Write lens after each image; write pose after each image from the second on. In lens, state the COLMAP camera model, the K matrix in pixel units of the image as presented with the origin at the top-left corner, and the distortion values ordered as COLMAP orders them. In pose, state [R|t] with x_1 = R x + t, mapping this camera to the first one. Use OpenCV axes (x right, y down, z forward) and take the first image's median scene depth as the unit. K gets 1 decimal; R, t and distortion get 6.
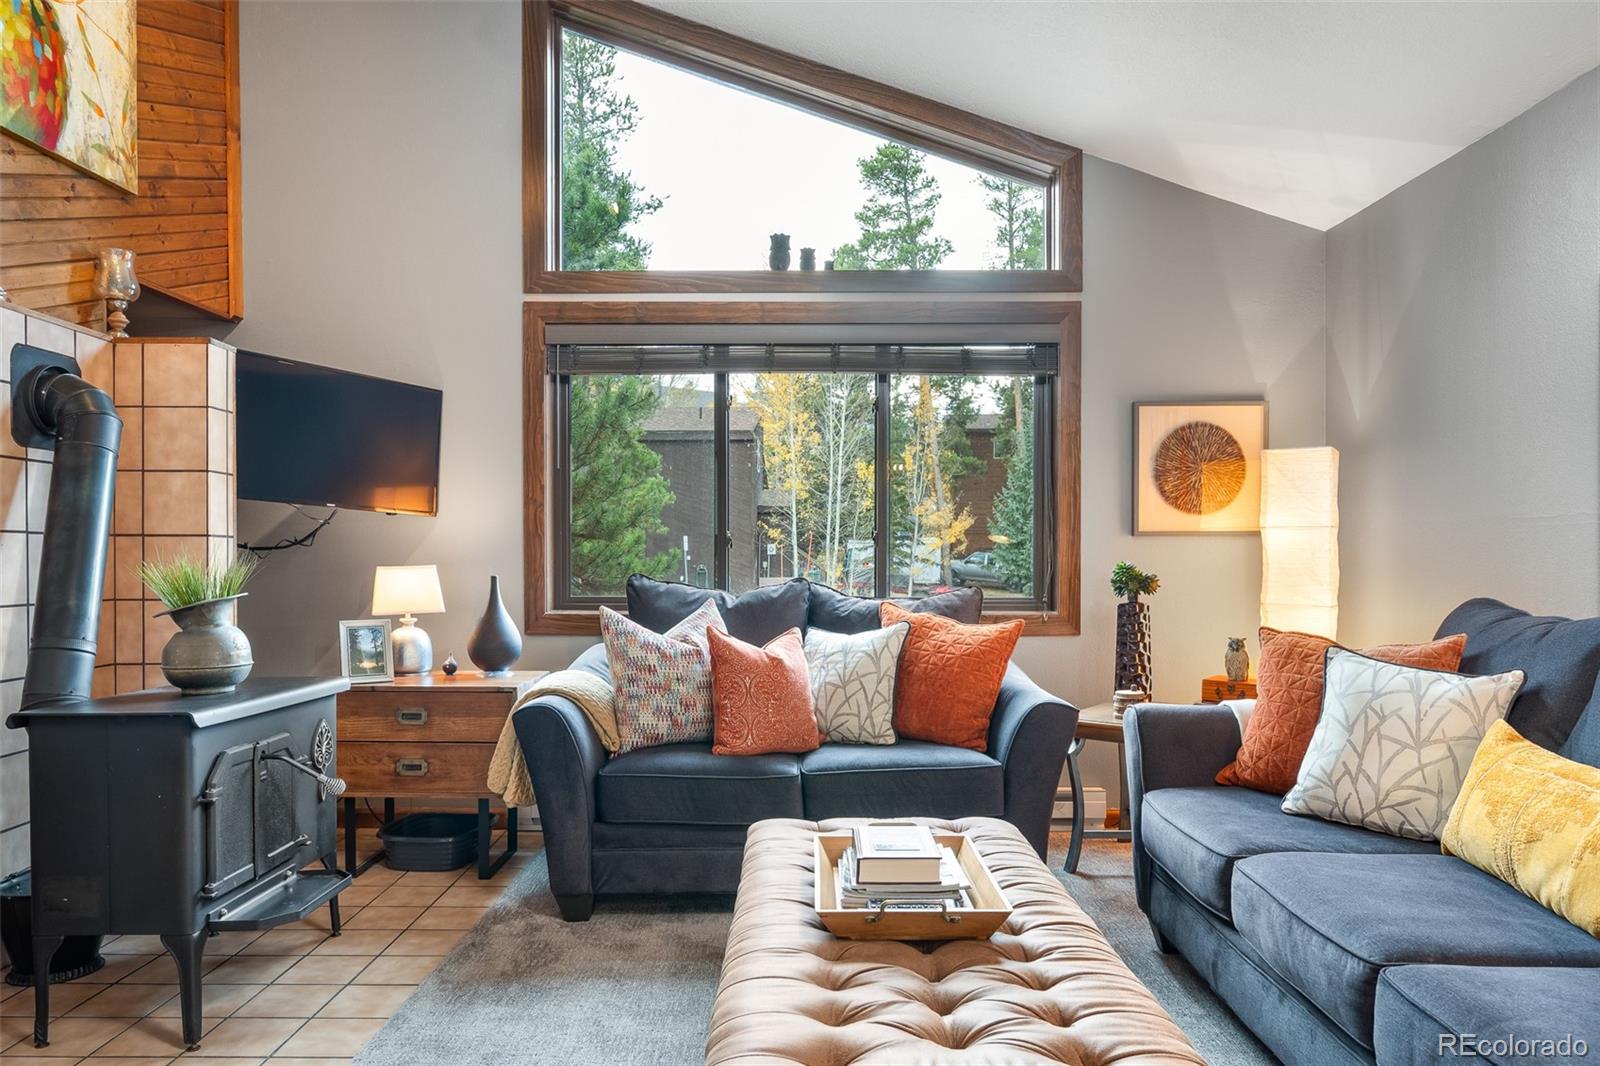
lens RADIAL K [[1063.2, 0, 795.1], [0, 1063.2, 544.7], [0, 0, 1]] dist [-0.002400, -0.002017]
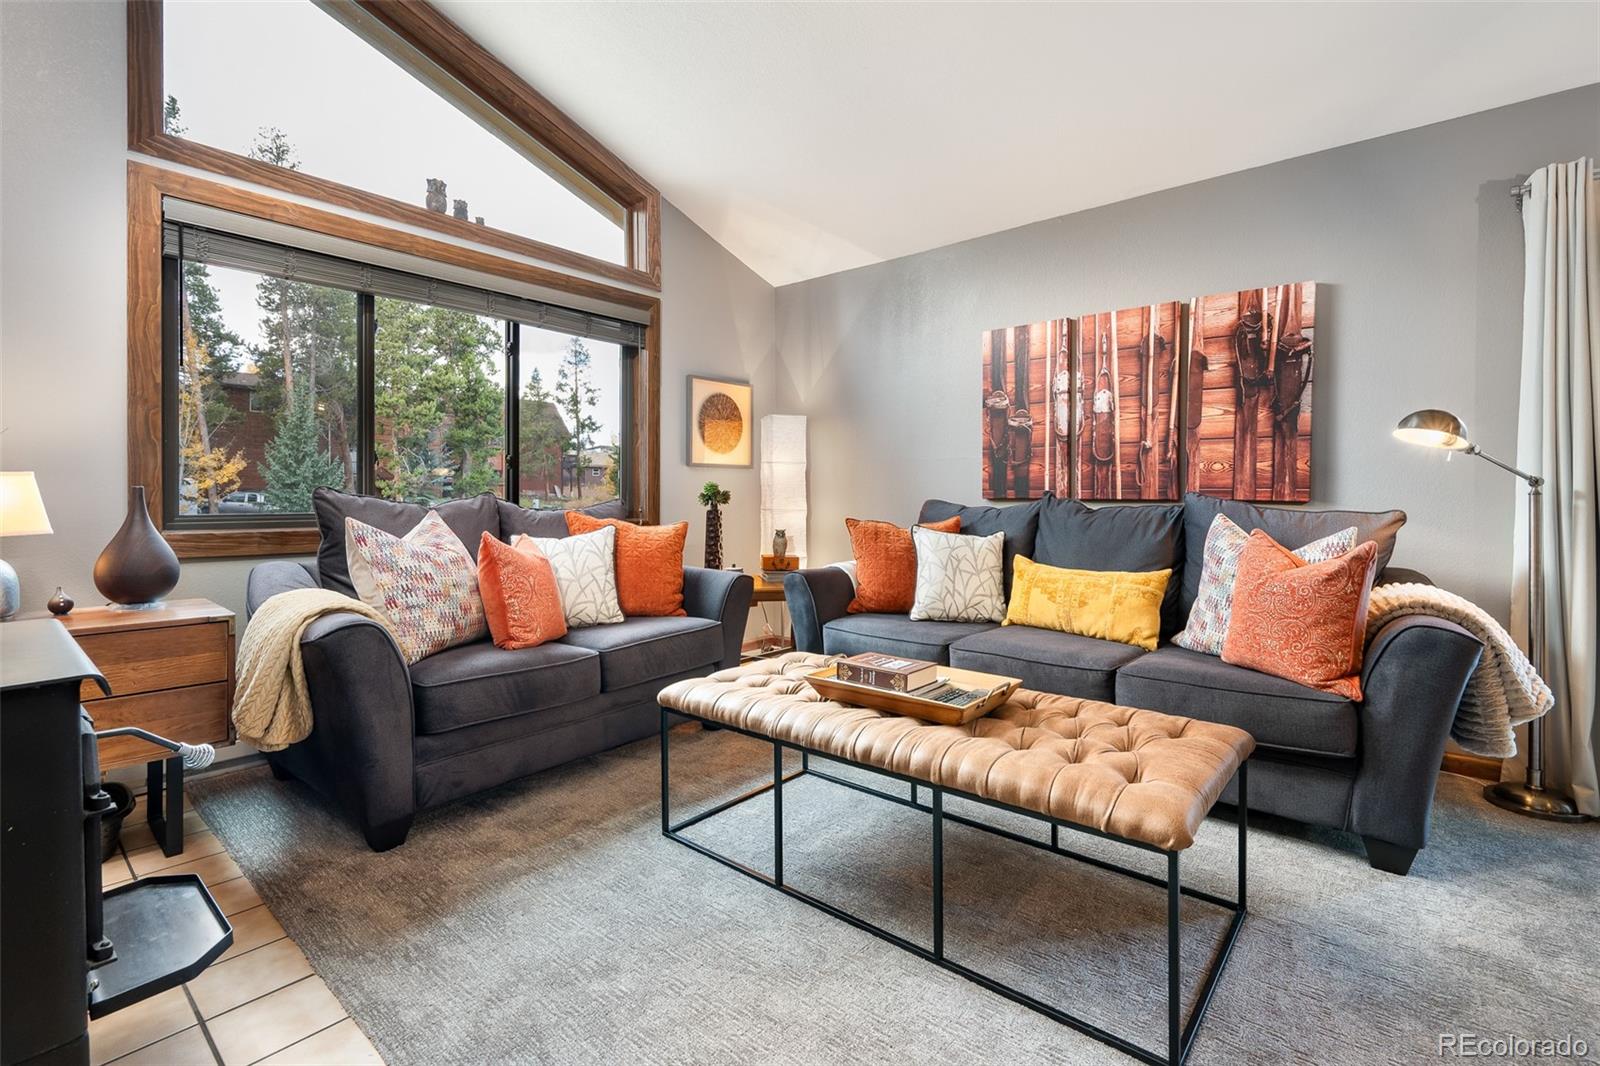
lens RADIAL K [[729.5, 0, 805.4], [0, 729.5, 497.7], [0, 0, 1]] dist [-0.006057, -0.000058]
pose [[0.638012, 0.000650, 0.770027, -0.420367], [-0.008594, 0.999943, 0.006277, 0.032930], [-0.769979, -0.010622, 0.637981, 0.276650]]
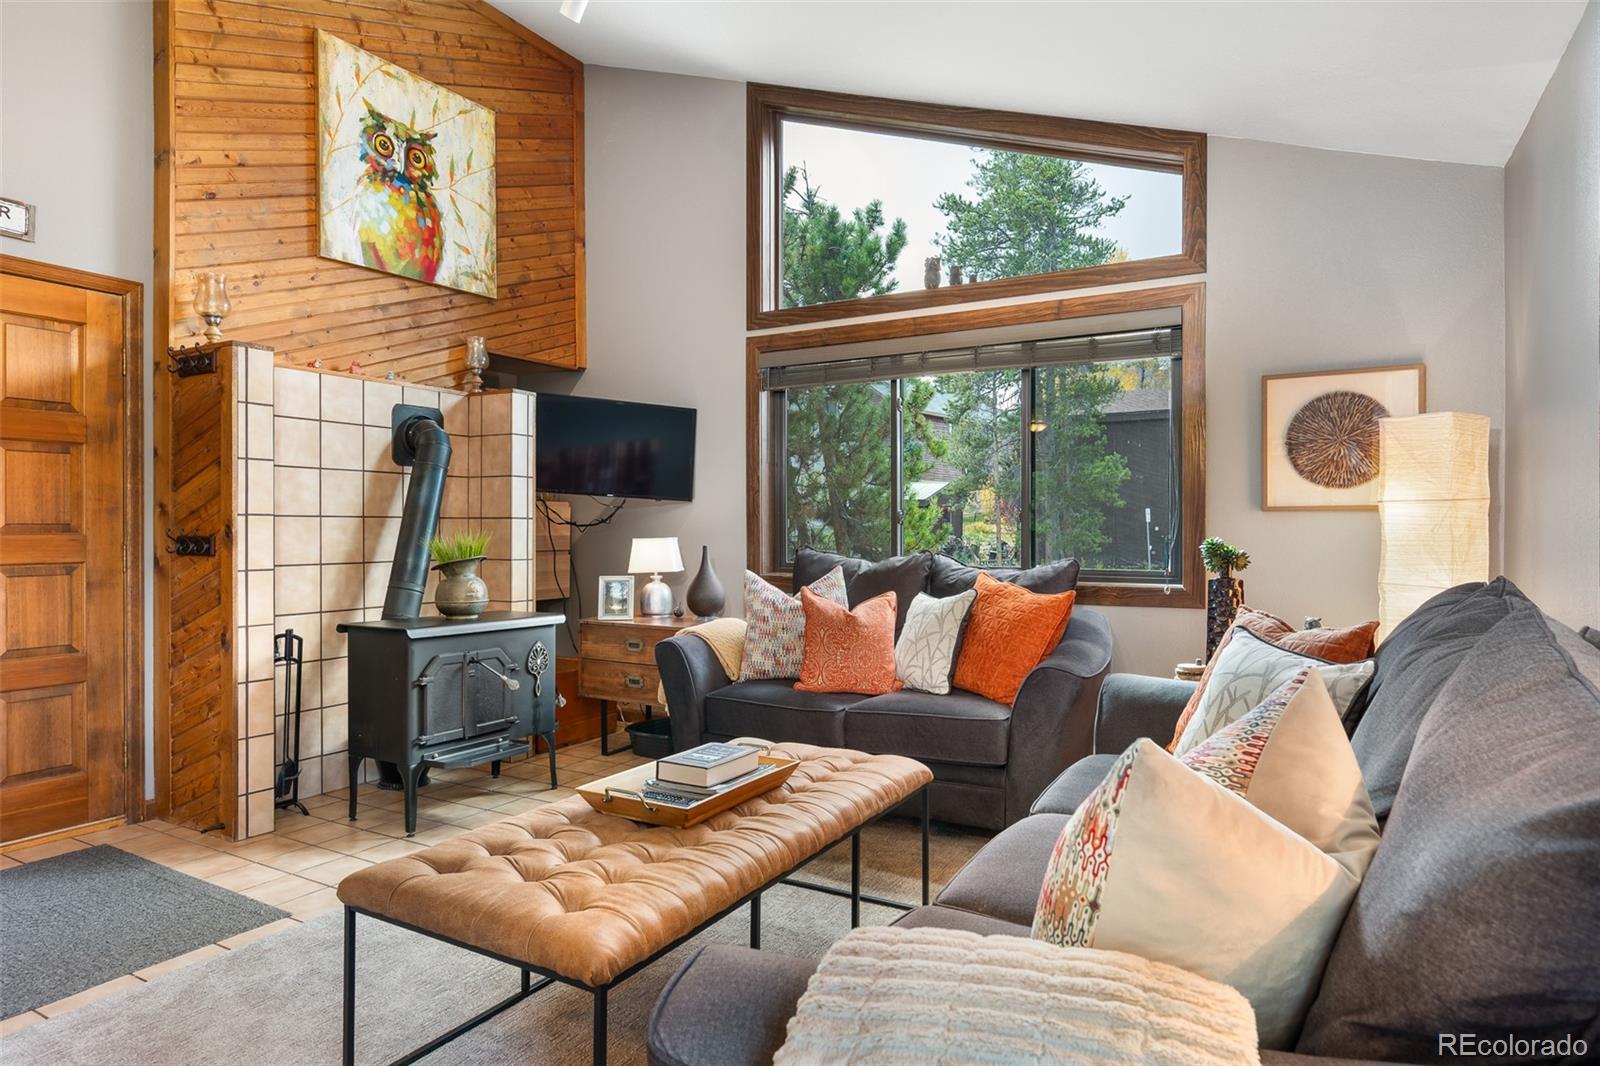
lens RADIAL K [[934.4, 0, 800.2], [0, 934.4, 508.4], [0, 0, 1]] dist [-0.005611, -0.000239]
pose [[0.867371, -0.010449, -0.497552, 0.447984], [0.006244, 0.999929, -0.010114, -0.005739], [0.497622, 0.005666, 0.867375, 0.037021]]
